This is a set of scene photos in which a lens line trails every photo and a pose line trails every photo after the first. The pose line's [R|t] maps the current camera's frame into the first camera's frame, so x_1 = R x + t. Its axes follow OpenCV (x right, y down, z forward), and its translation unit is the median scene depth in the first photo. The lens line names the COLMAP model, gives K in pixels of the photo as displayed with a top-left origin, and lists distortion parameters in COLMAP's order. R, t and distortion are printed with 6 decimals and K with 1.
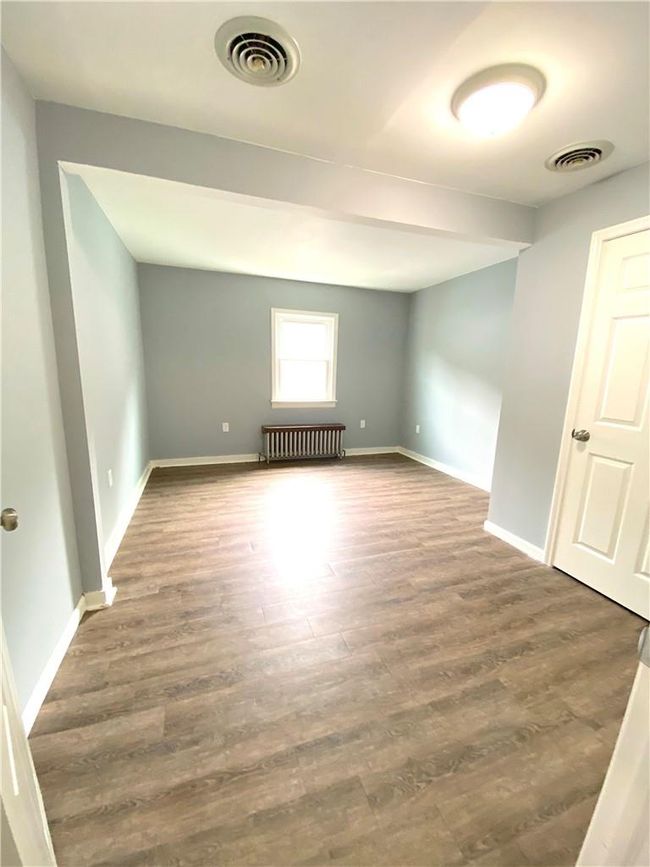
lens RADIAL K [[351.3, 0, 325.0], [0, 351.3, 433.5], [0, 0, 1]] dist [0.050866, -0.031232]
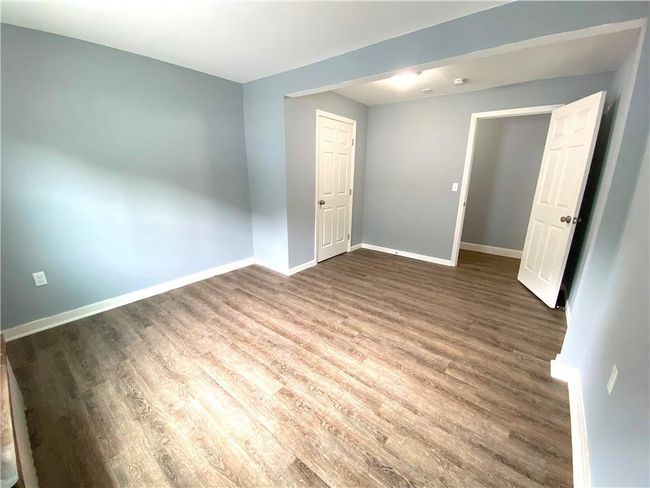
lens RADIAL K [[263.4, 0, 325.0], [0, 263.4, 244.0], [0, 0, 1]] dist [0.050866, -0.031232]
pose [[-0.528352, -0.260384, 0.808111, -0.598841], [0.132890, 0.914717, 0.381619, -0.312997], [-0.838561, 0.309020, -0.448690, 1.436187]]
